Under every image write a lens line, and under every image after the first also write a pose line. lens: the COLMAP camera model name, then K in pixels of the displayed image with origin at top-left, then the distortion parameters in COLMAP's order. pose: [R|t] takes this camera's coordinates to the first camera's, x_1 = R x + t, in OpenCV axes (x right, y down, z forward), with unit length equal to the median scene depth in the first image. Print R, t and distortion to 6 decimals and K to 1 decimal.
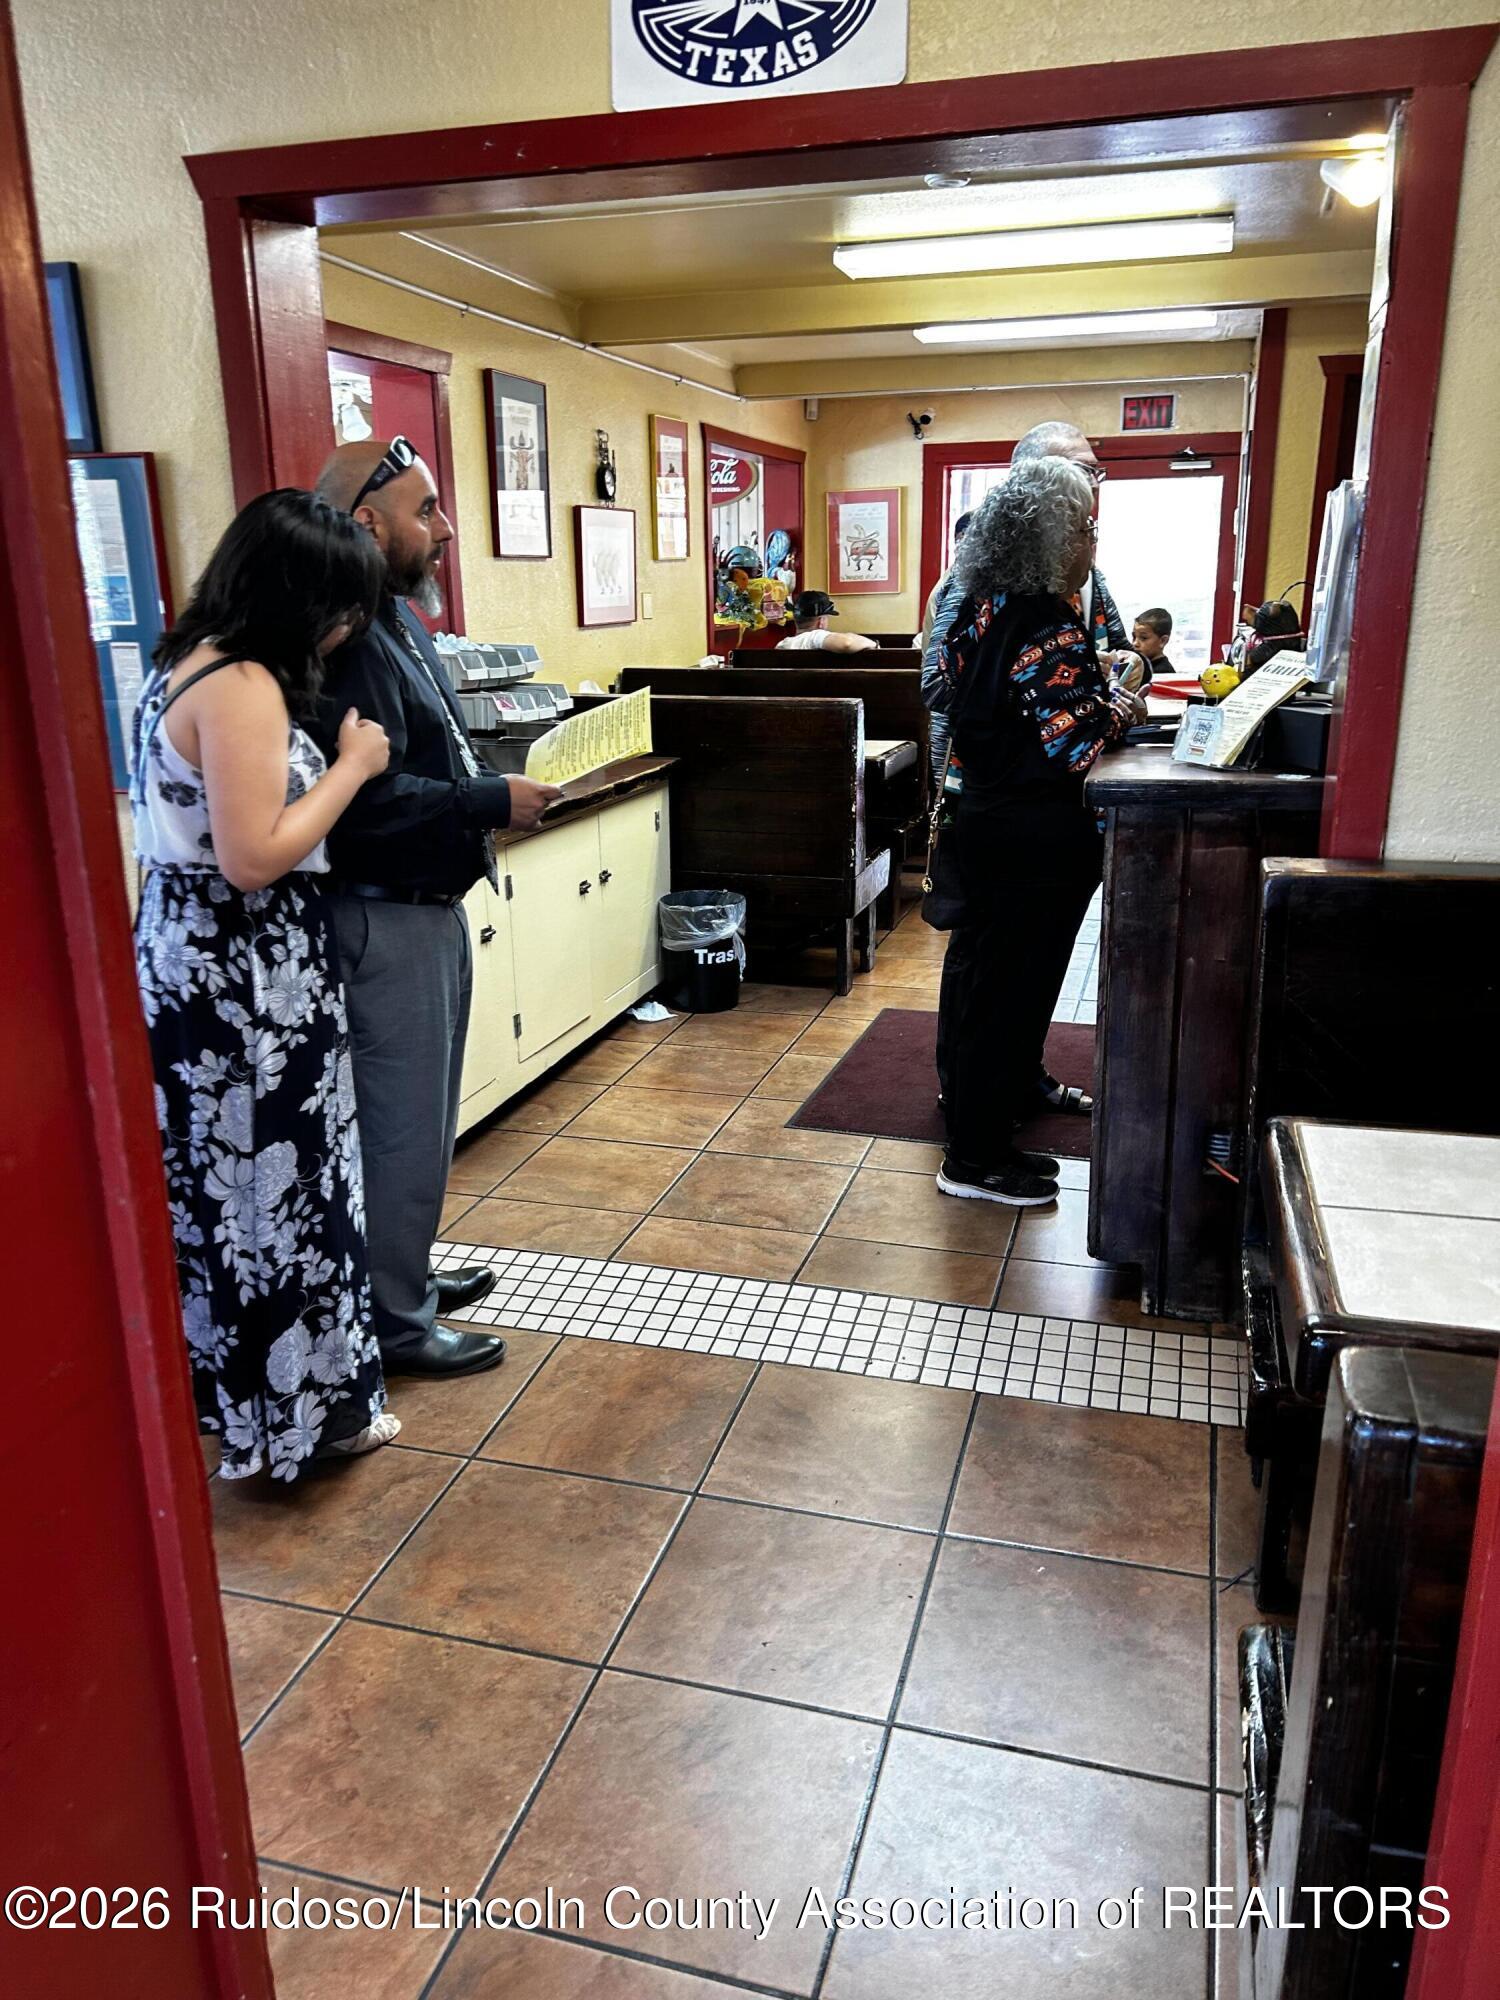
lens RADIAL K [[1531.8, 0, 716.6], [0, 1531.8, 1055.6], [0, 0, 1]] dist [0.052967, -0.058685]
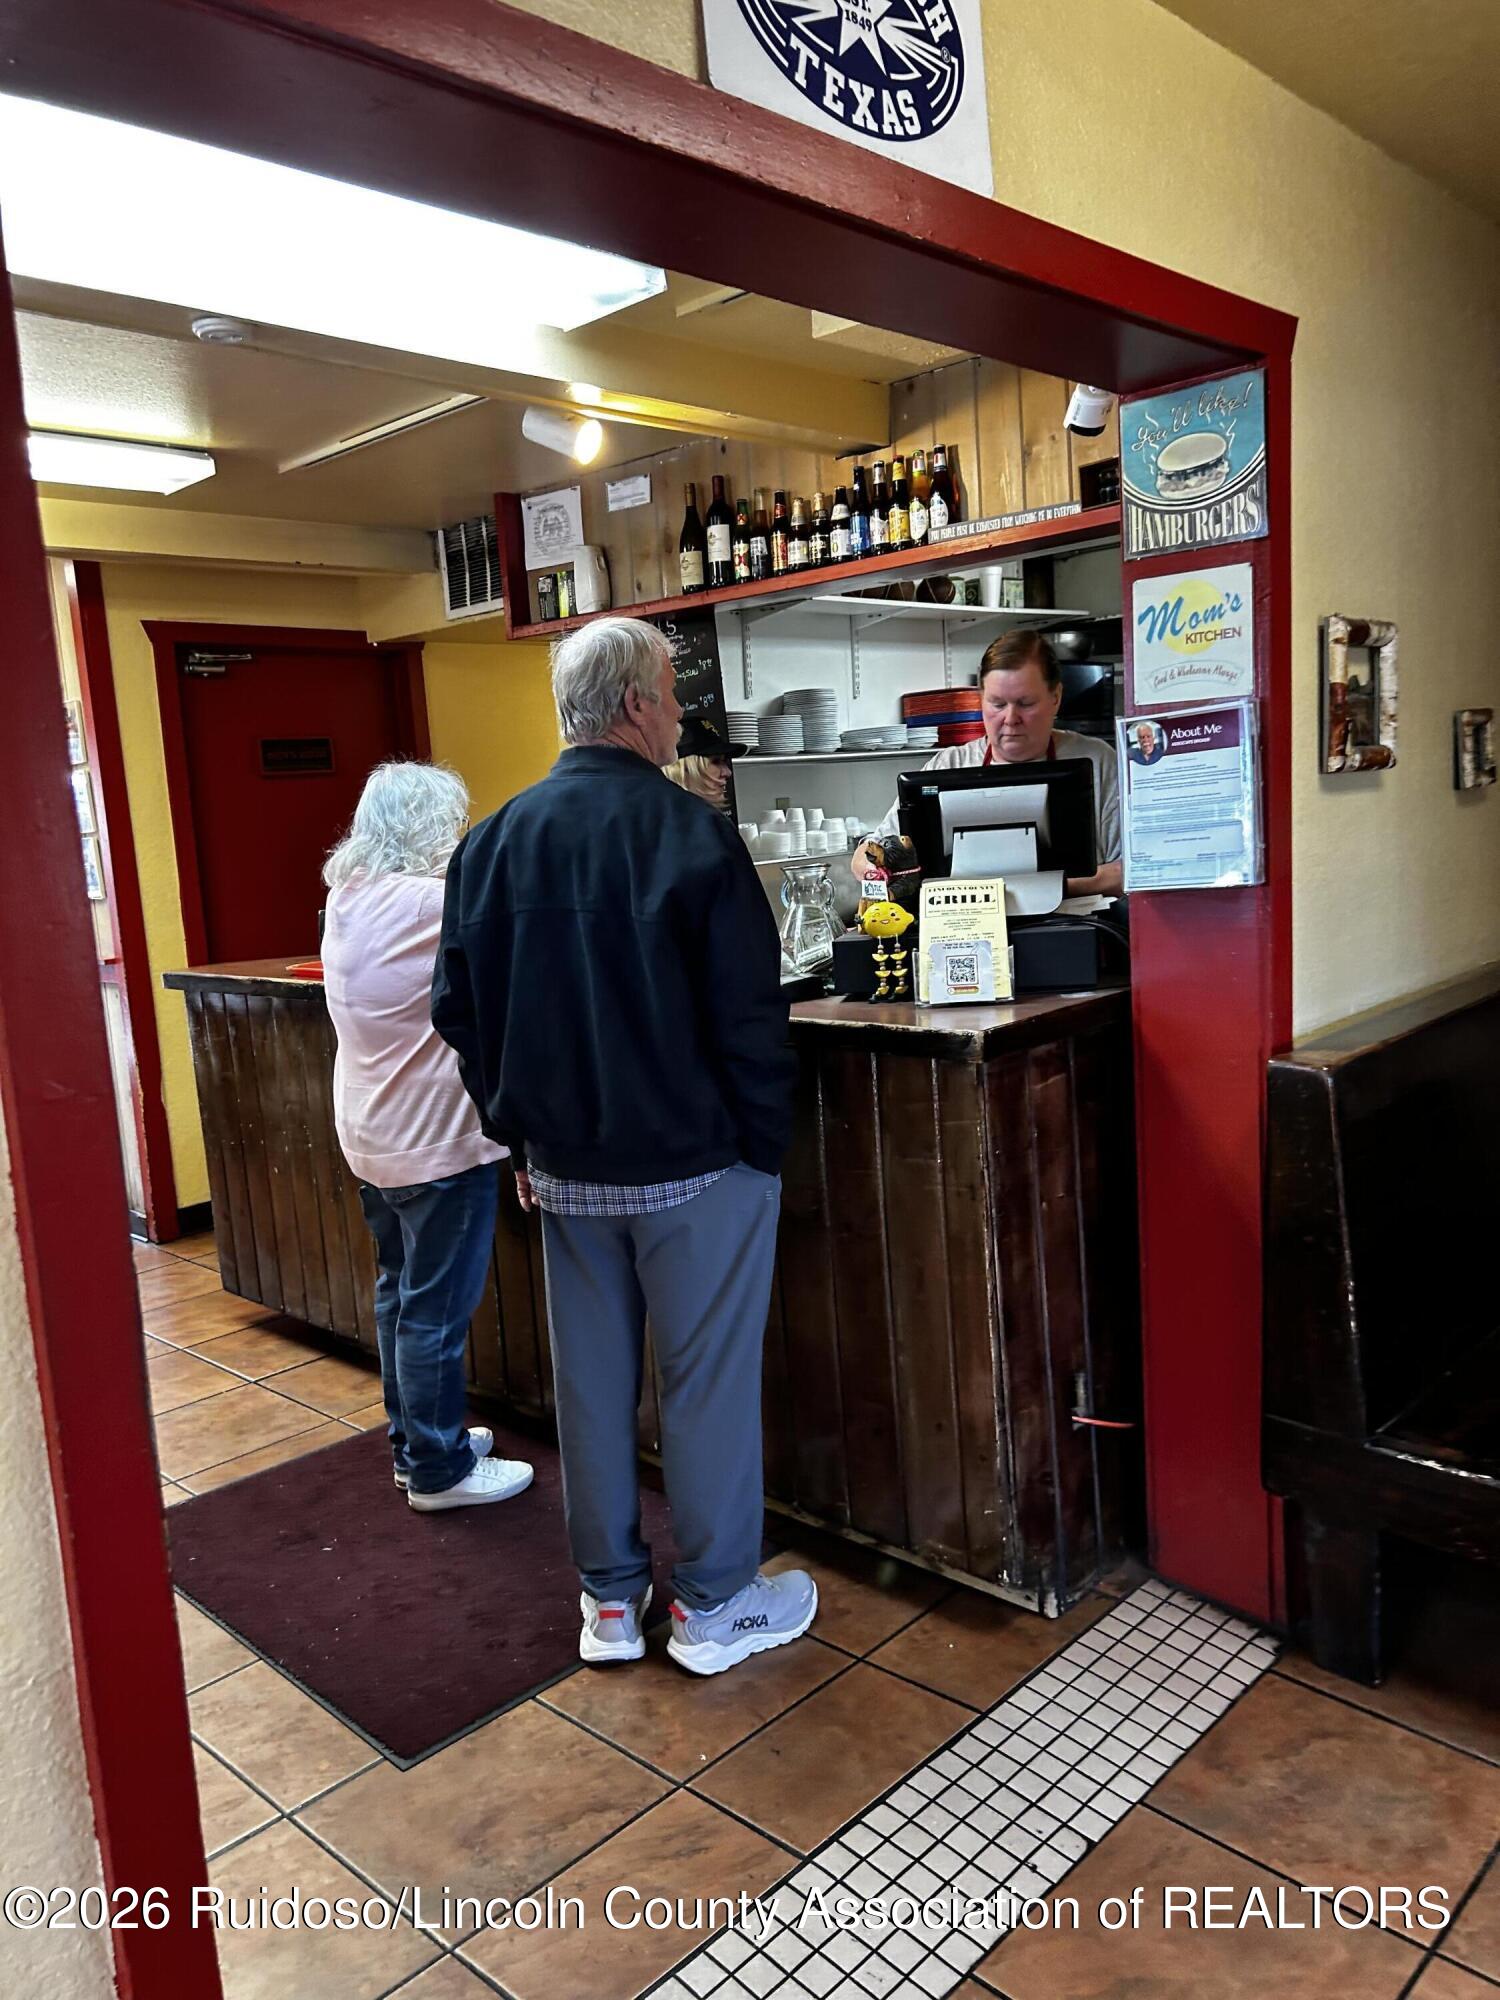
lens RADIAL K [[1531.8, 0, 798.9], [0, 1531.8, 1021.3], [0, 0, 1]] dist [0.052967, -0.058685]
pose [[0.440238, -0.147531, 0.885678, -0.542487], [0.325957, 0.945374, -0.004547, -0.207288], [-0.836626, 0.290694, 0.464278, 0.665627]]
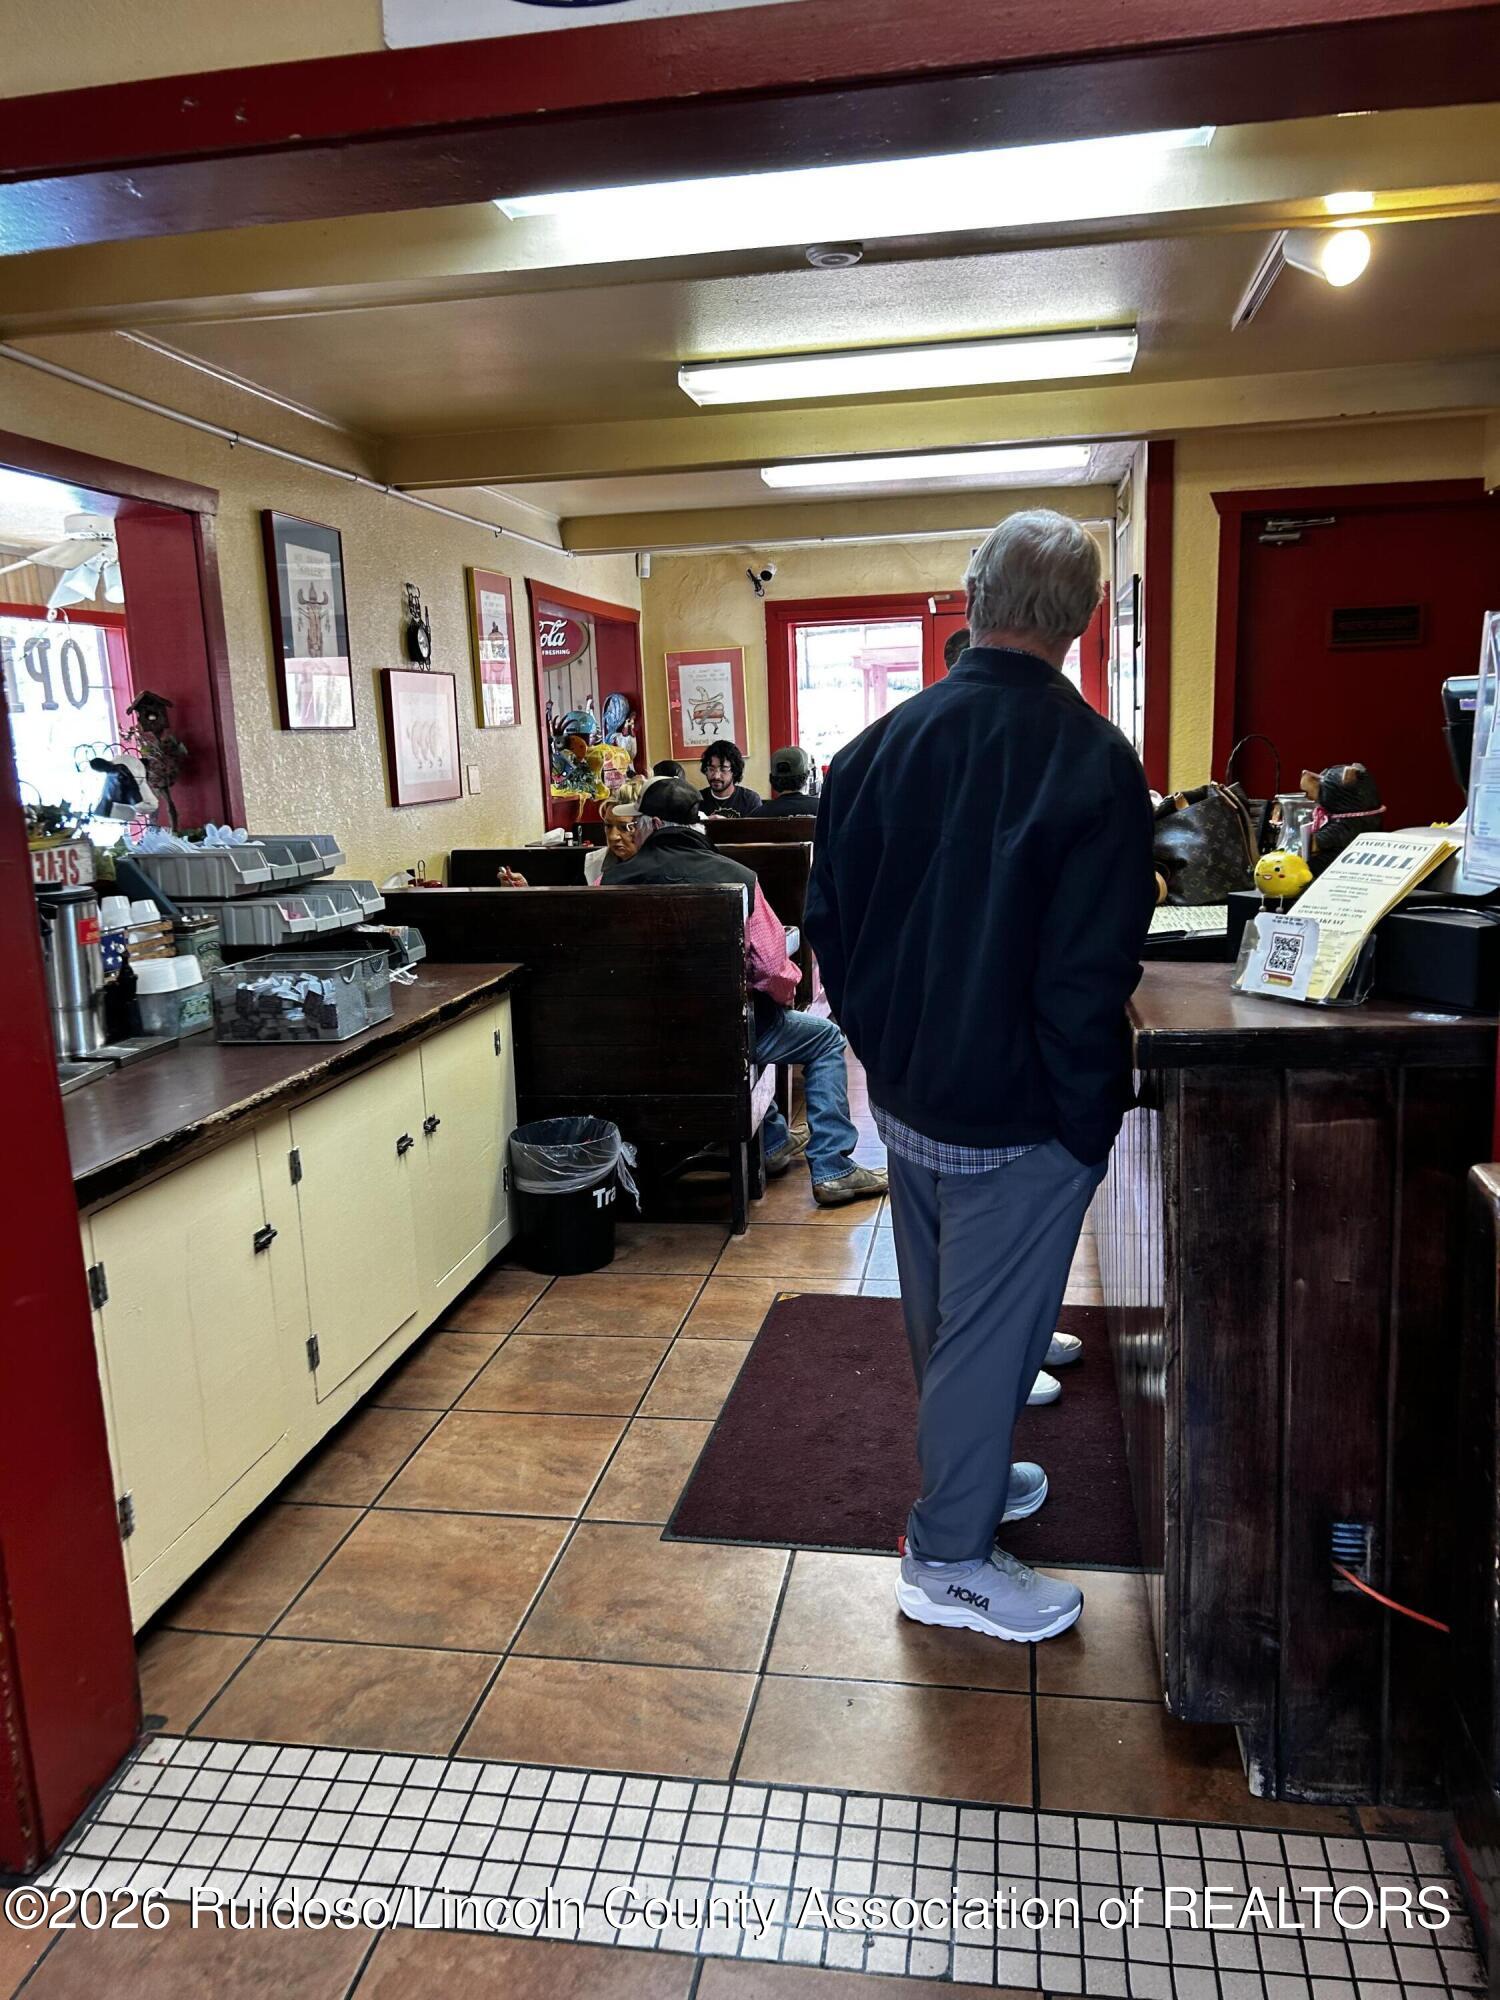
lens RADIAL K [[1531.8, 0, 712.0], [0, 1531.8, 1043.3], [0, 0, 1]] dist [0.052967, -0.058685]
pose [[0.993762, -0.045389, 0.101865, -0.014192], [0.055946, 0.993075, -0.103304, -0.110882], [-0.096471, 0.108358, 0.989420, 0.339011]]
